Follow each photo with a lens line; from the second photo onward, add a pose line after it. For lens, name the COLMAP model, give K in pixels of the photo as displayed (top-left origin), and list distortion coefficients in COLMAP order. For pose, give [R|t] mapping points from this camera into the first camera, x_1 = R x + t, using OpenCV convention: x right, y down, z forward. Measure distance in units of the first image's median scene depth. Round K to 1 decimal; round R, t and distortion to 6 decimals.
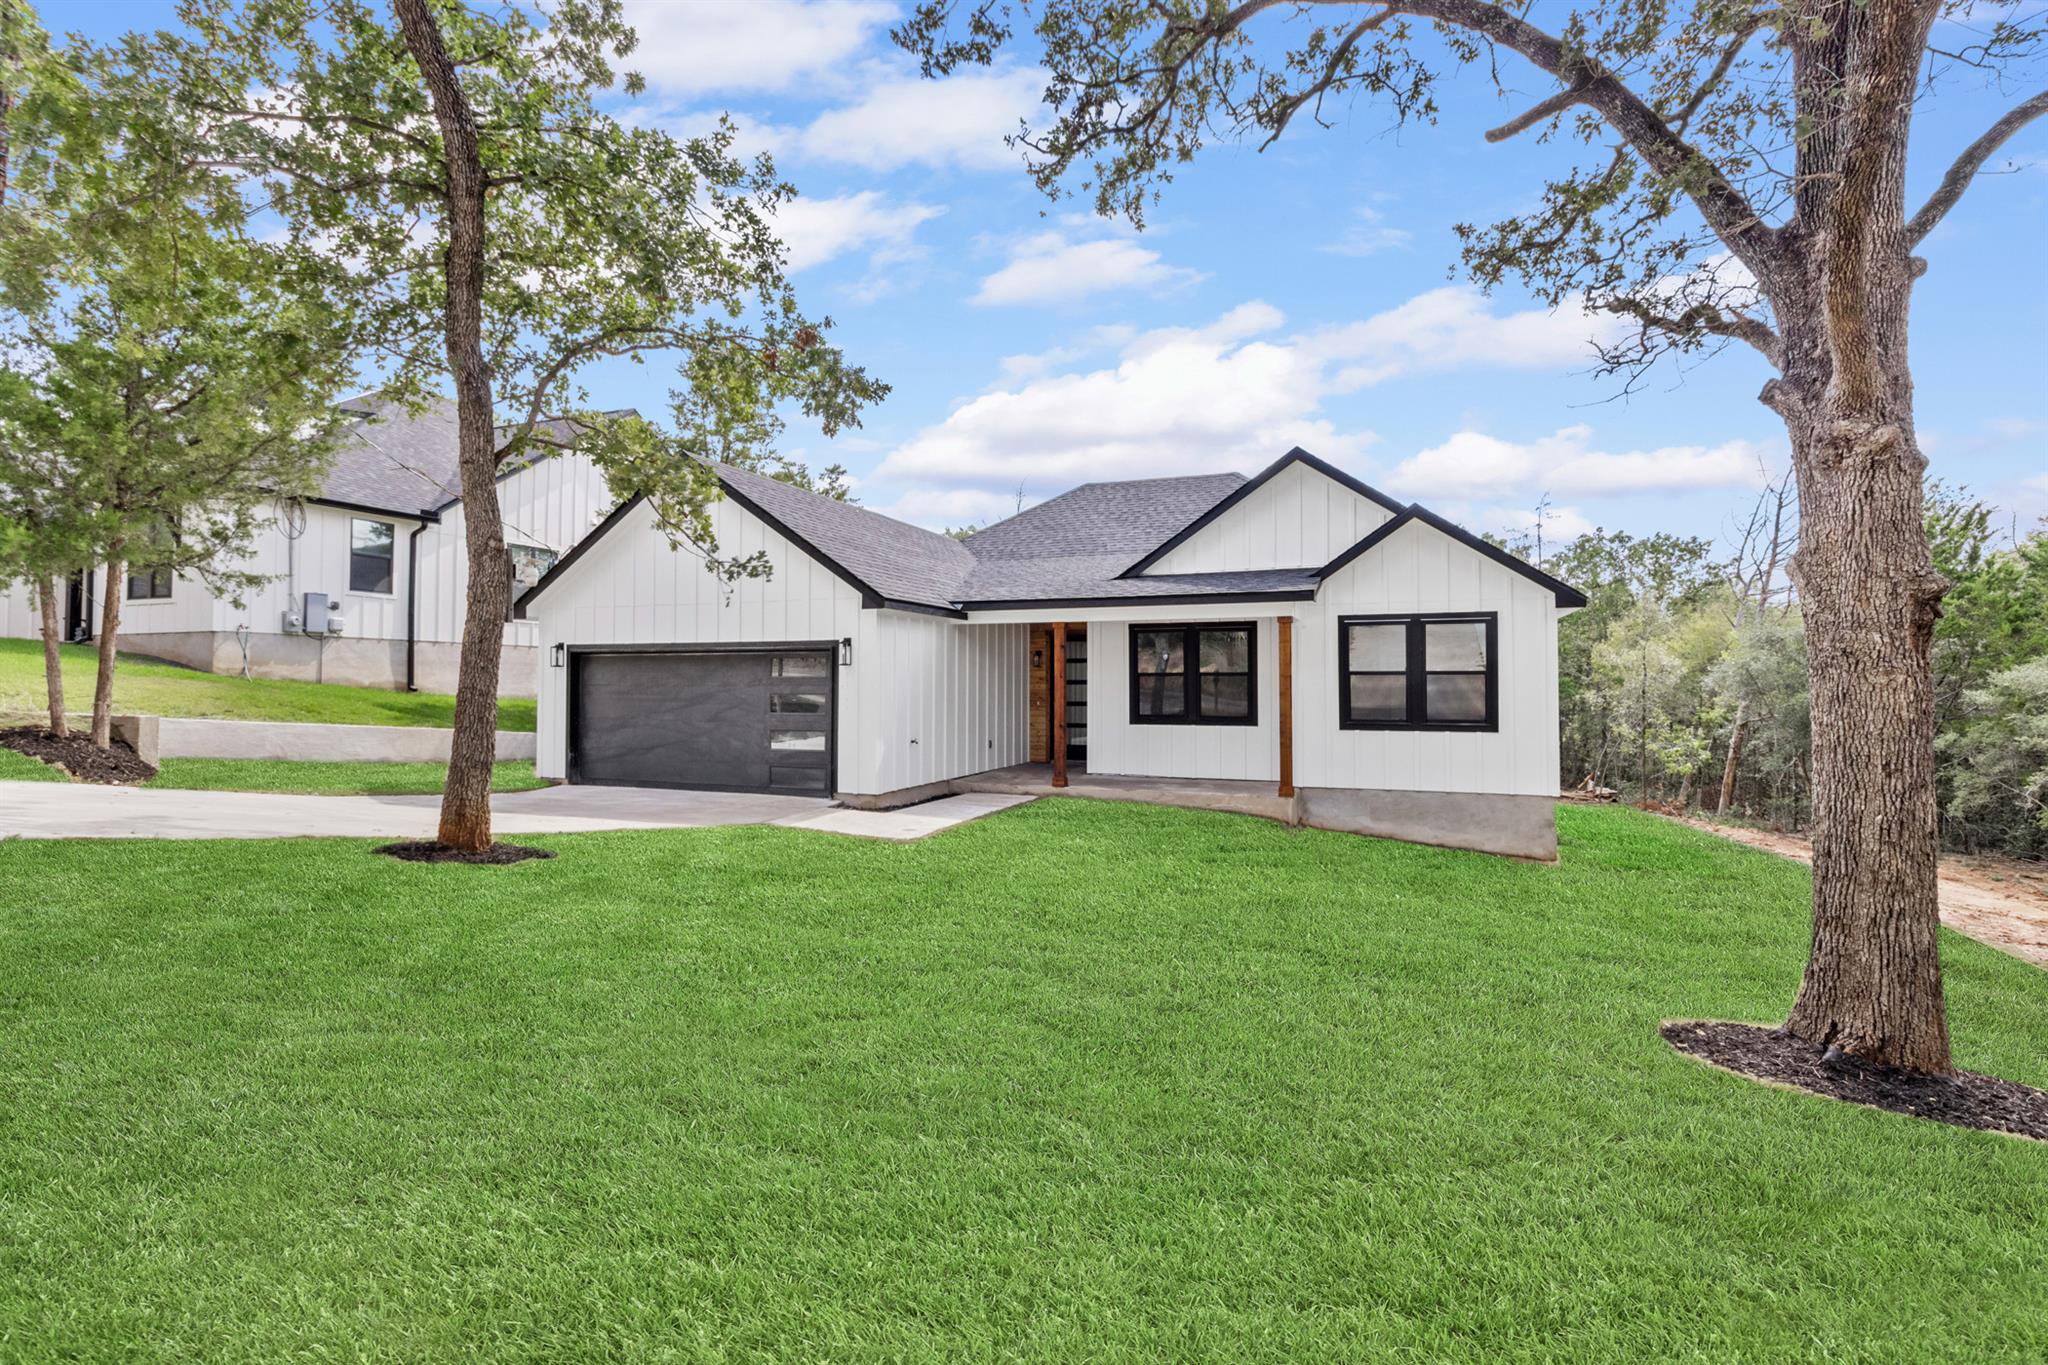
lens RADIAL K [[942.5, 0, 1025.6], [0, 942.5, 687.0], [0, 0, 1]] dist [0.007240, -0.001036]
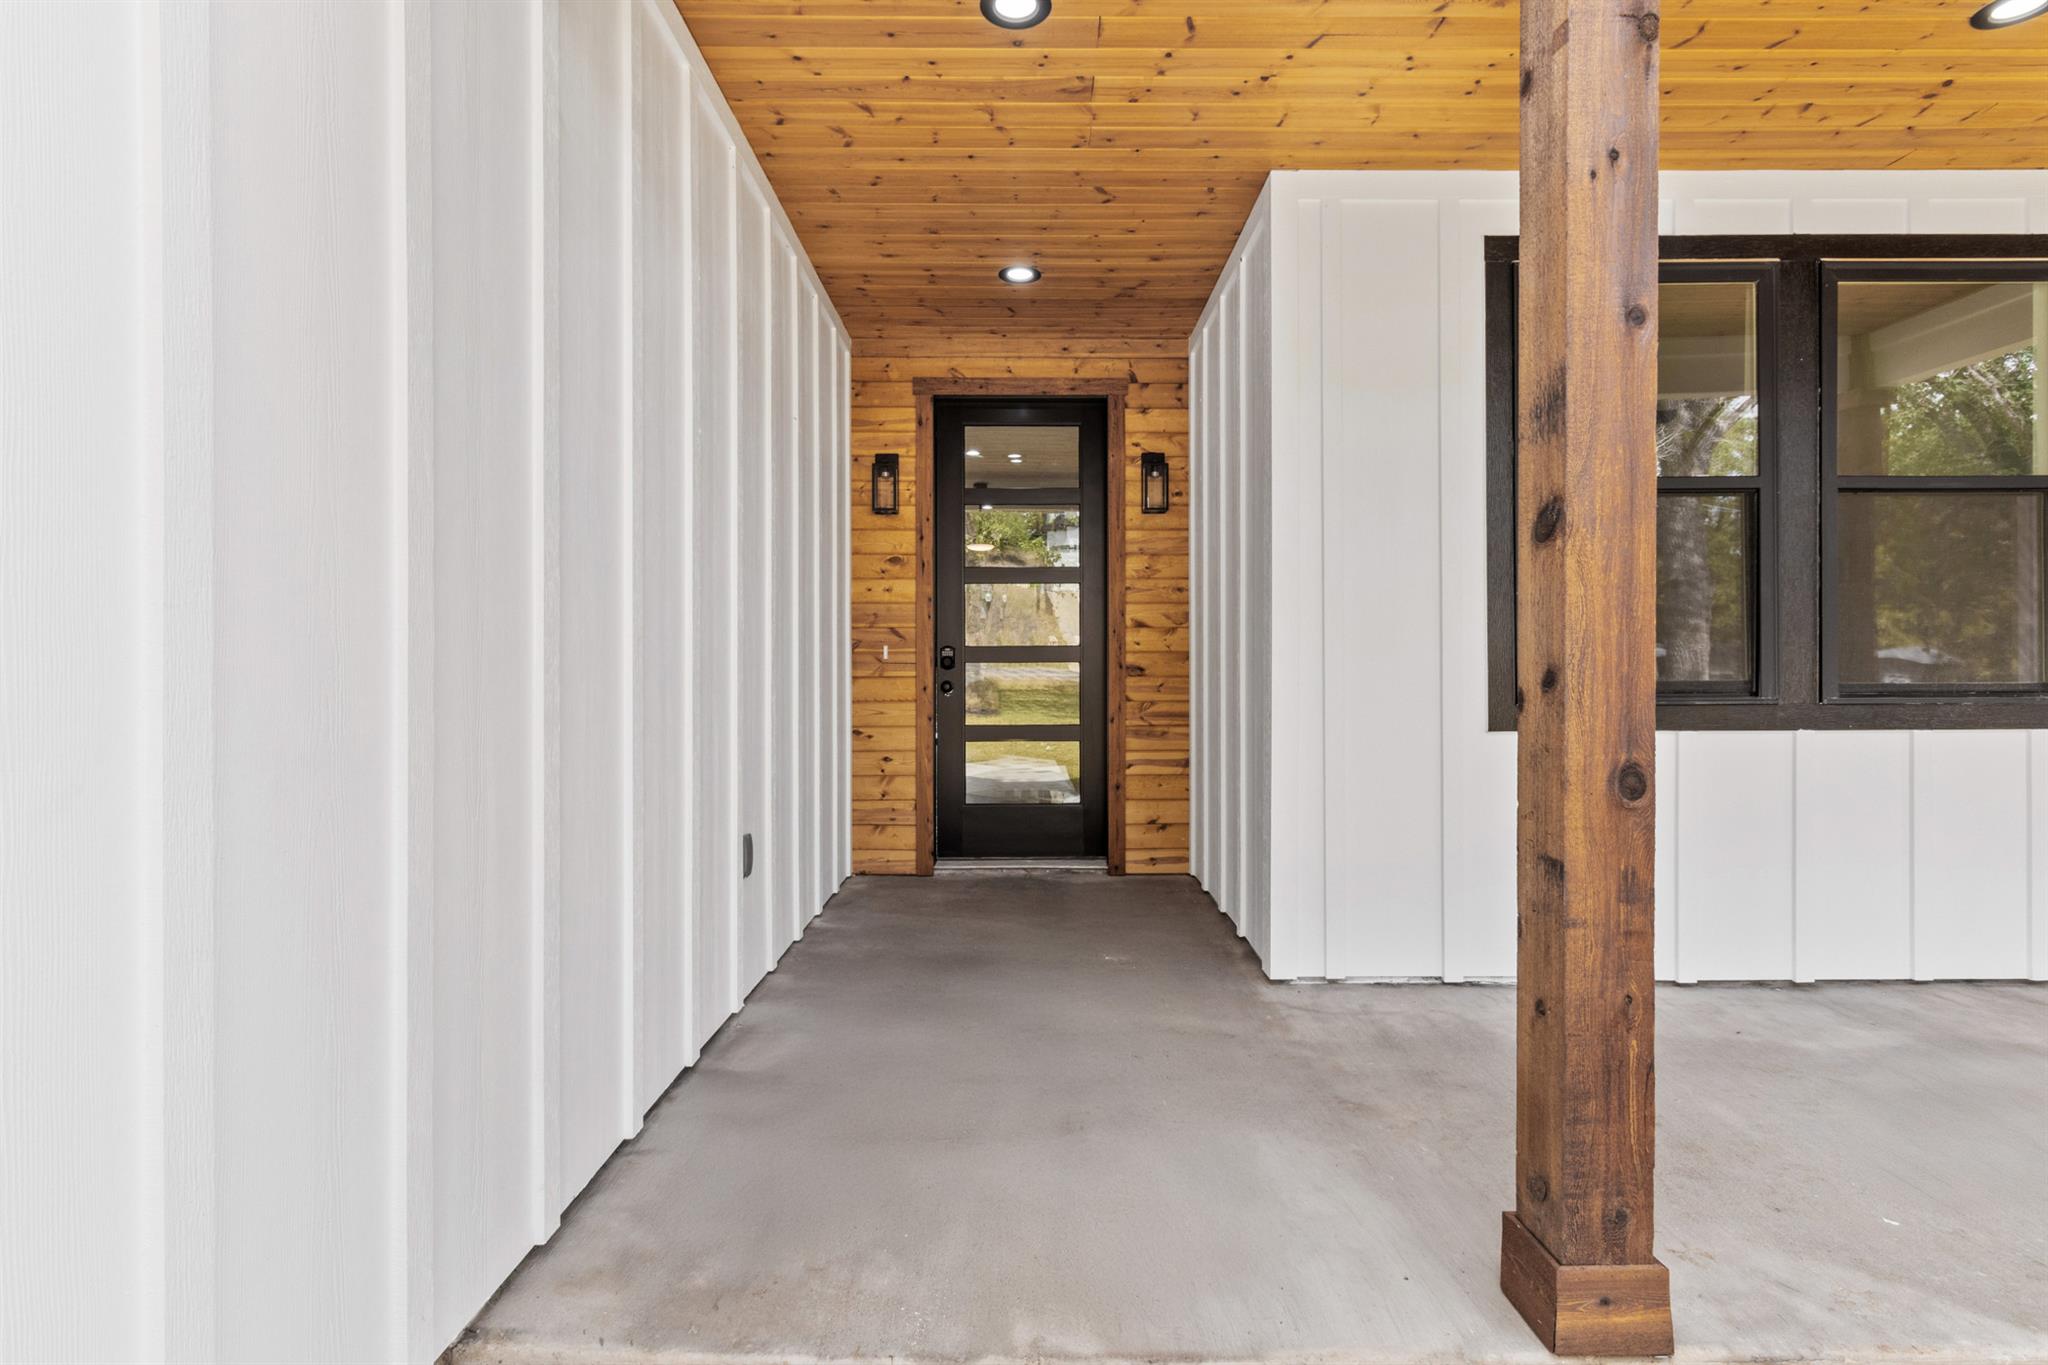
lens RADIAL K [[942.5, 0, 1024.6], [0, 942.5, 676.3], [0, 0, 1]] dist [0.007240, -0.001036]
pose [[0.921854, -0.004980, 0.387505, -0.056453], [0.001254, 0.999951, 0.009868, 0.022755], [-0.387535, -0.008611, 0.921815, 0.787201]]
